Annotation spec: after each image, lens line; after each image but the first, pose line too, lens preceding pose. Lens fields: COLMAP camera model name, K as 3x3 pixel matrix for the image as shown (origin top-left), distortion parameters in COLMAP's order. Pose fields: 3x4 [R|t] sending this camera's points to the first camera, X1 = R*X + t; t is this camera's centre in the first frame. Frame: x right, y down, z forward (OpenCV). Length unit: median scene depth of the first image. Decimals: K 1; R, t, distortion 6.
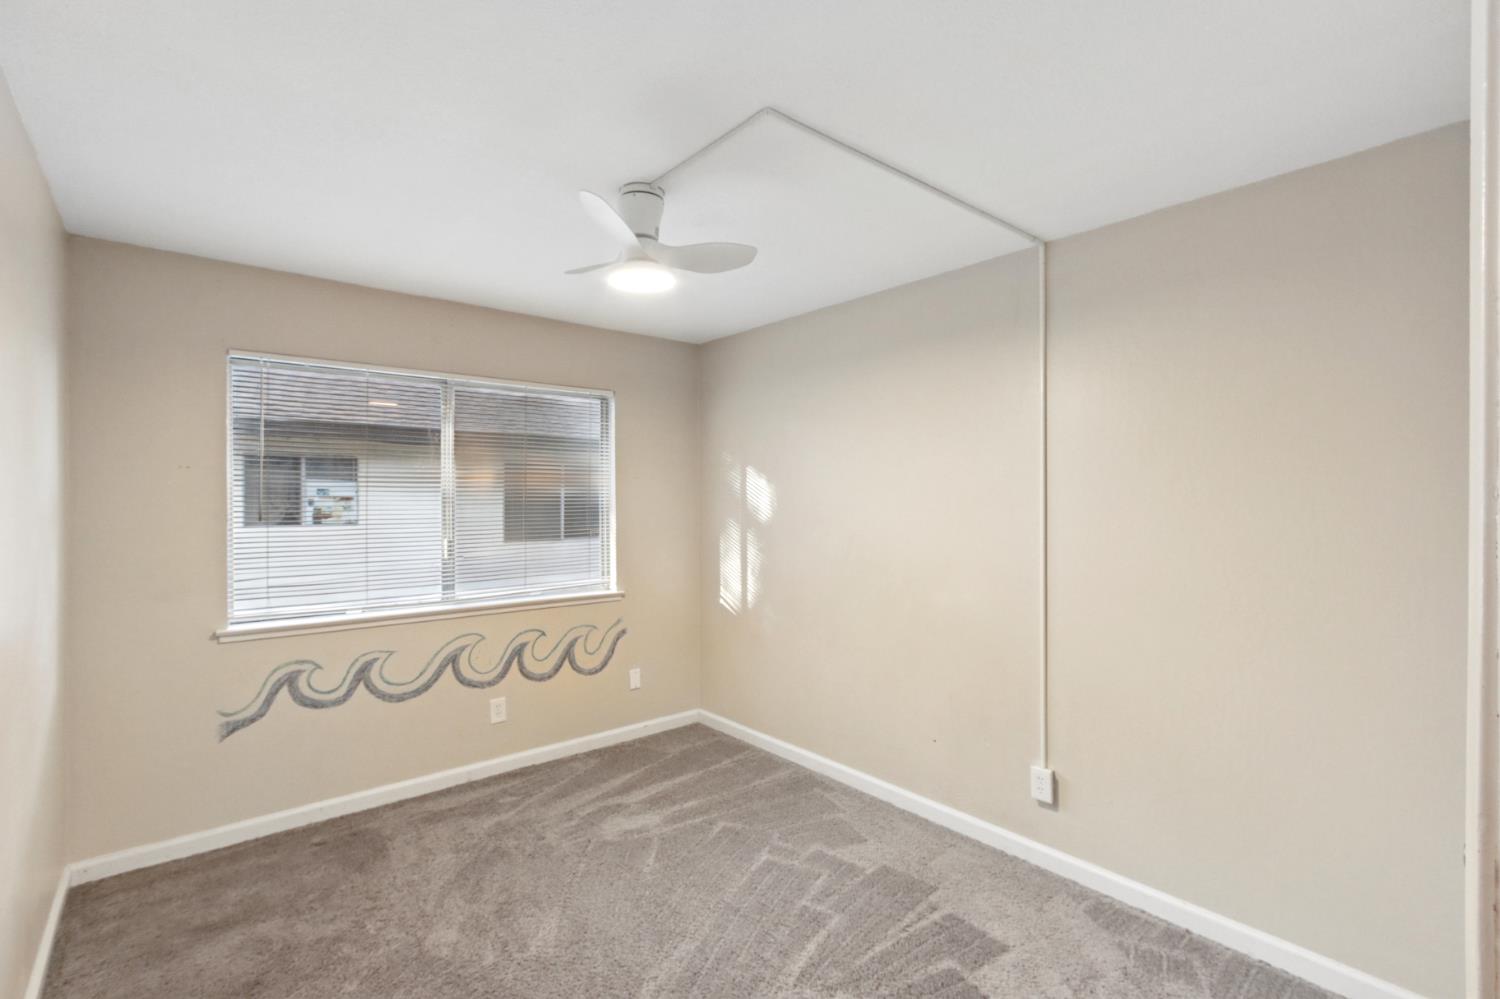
lens RADIAL K [[695.2, 0, 750.7], [0, 695.2, 512.1], [0, 0, 1]] dist [0.000140, 0.002086]
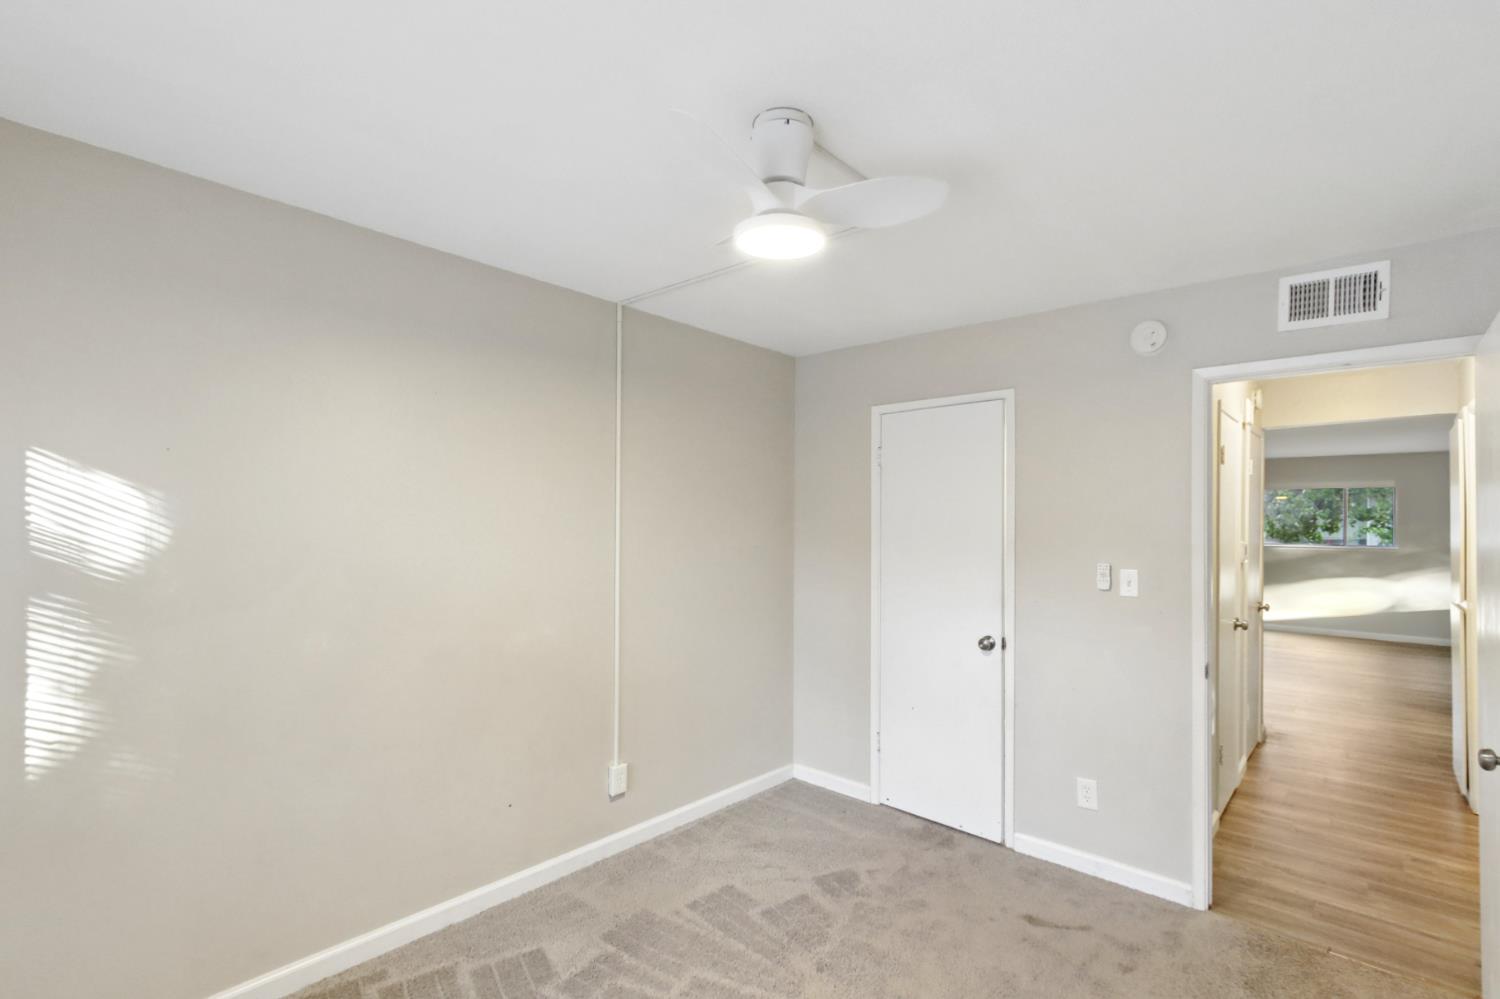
lens RADIAL K [[695.2, 0, 750.7], [0, 695.2, 512.1], [0, 0, 1]] dist [0.000140, 0.002086]
pose [[-0.162282, 0.024655, 0.986436, -0.763707], [0.009167, 0.999682, -0.023478, -0.016350], [-0.986702, 0.005232, -0.162456, 0.988286]]
